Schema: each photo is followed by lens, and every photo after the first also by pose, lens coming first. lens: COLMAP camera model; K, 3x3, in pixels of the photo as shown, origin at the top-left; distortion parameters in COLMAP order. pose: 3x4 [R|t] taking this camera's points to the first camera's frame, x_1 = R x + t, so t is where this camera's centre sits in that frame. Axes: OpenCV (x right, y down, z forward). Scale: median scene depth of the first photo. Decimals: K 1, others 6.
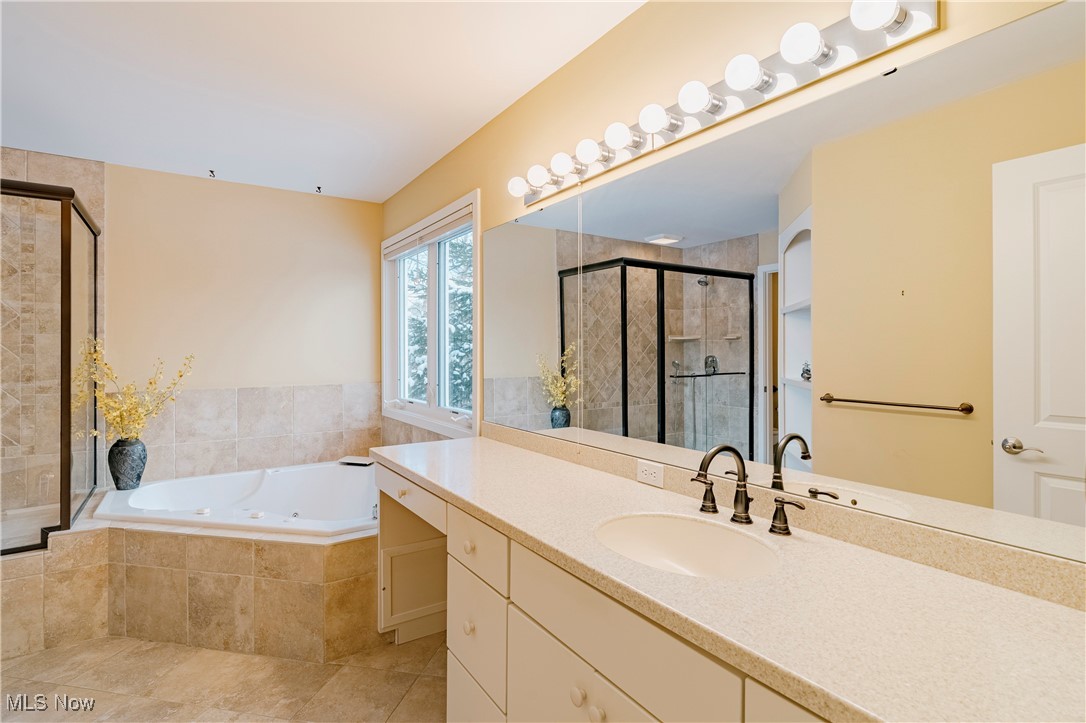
lens RADIAL K [[531.2, 0, 538.5], [0, 531.2, 353.1], [0, 0, 1]] dist [0.002550, 0.000910]
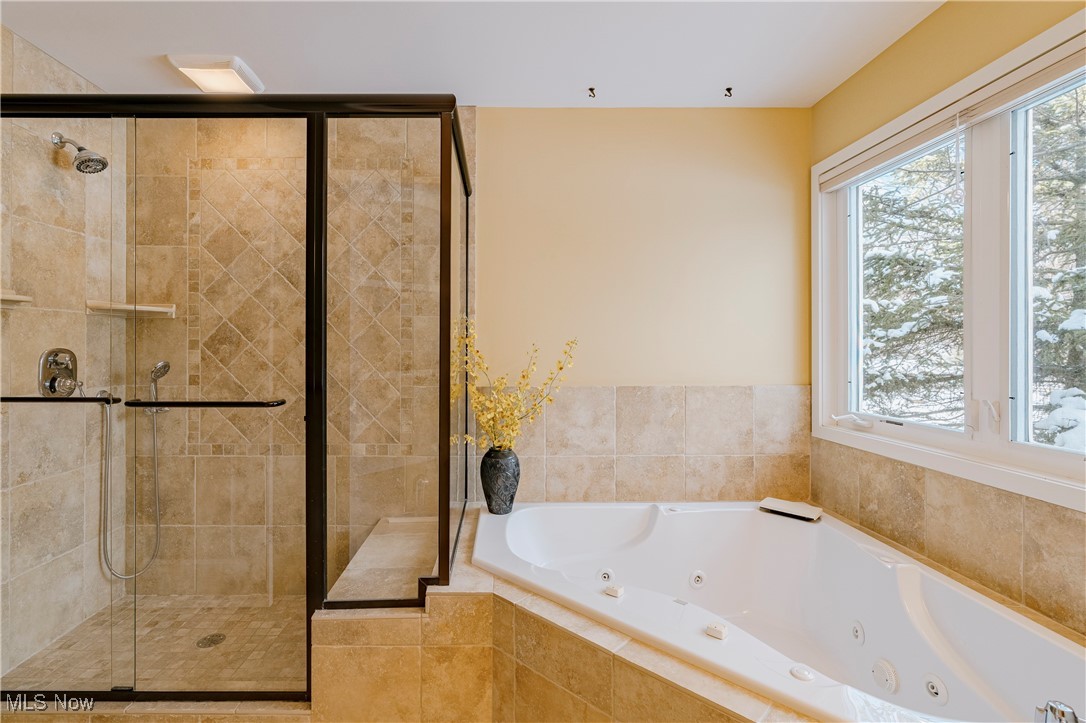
lens RADIAL K [[507.0, 0, 511.2], [0, 507.0, 348.4], [0, 0, 1]] dist [-0.002234, 0.000062]
pose [[0.844035, 0.001532, -0.536285, -0.367186], [-0.002961, 0.999994, -0.001804, 0.017724], [0.536279, 0.003111, 0.844035, 0.389338]]
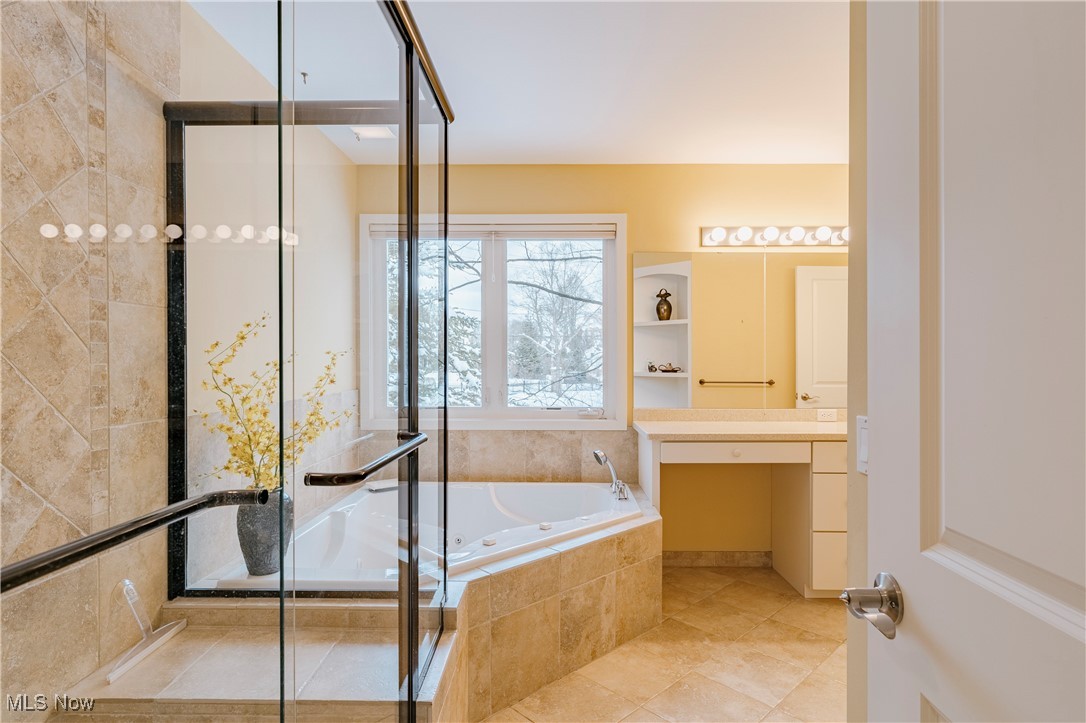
lens RADIAL K [[577.5, 0, 545.8], [0, 577.5, 364.9], [0, 0, 1]] dist [-0.000298, 0.000133]
pose [[0.560982, -0.005762, 0.827808, -1.149928], [0.001521, 0.999981, 0.005930, 0.019261], [-0.827827, -0.002068, 0.560980, 0.381227]]
